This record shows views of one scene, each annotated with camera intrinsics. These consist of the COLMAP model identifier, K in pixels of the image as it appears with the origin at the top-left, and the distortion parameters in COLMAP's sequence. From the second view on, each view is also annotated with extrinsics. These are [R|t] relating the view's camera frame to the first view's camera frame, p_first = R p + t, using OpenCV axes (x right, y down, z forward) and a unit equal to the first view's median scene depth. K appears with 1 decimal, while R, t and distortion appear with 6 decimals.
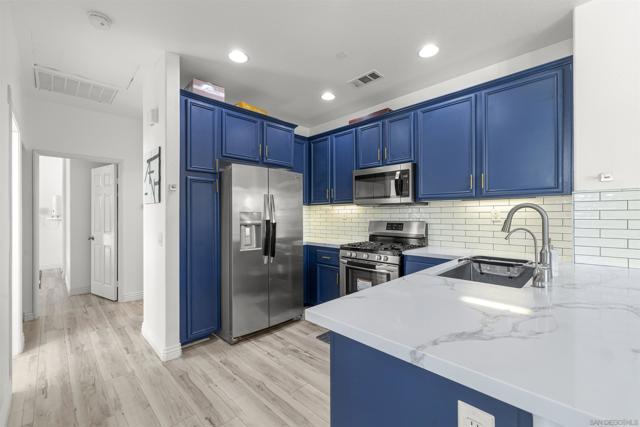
lens RADIAL K [[268.8, 0, 320.0], [0, 268.8, 213.5], [0, 0, 1]] dist [0.000466, 0.000037]
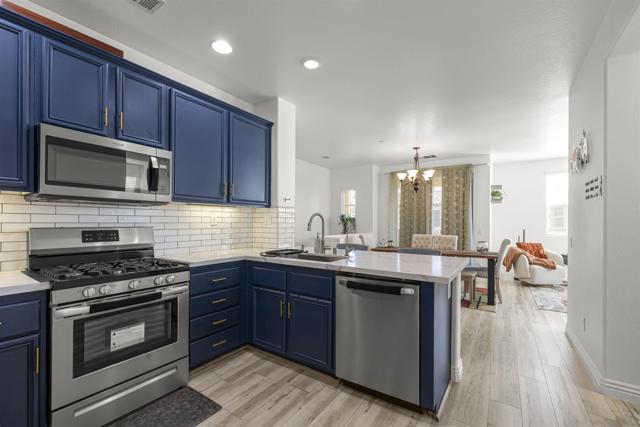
lens RADIAL K [[272.8, 0, 320.5], [0, 272.8, 222.6], [0, 0, 1]] dist [-0.000170, 0.000126]
pose [[-0.190280, 0.002289, 0.981727, -0.516125], [-0.008887, 0.999952, -0.004054, 0.017052], [-0.981690, -0.009496, -0.190251, 0.707572]]
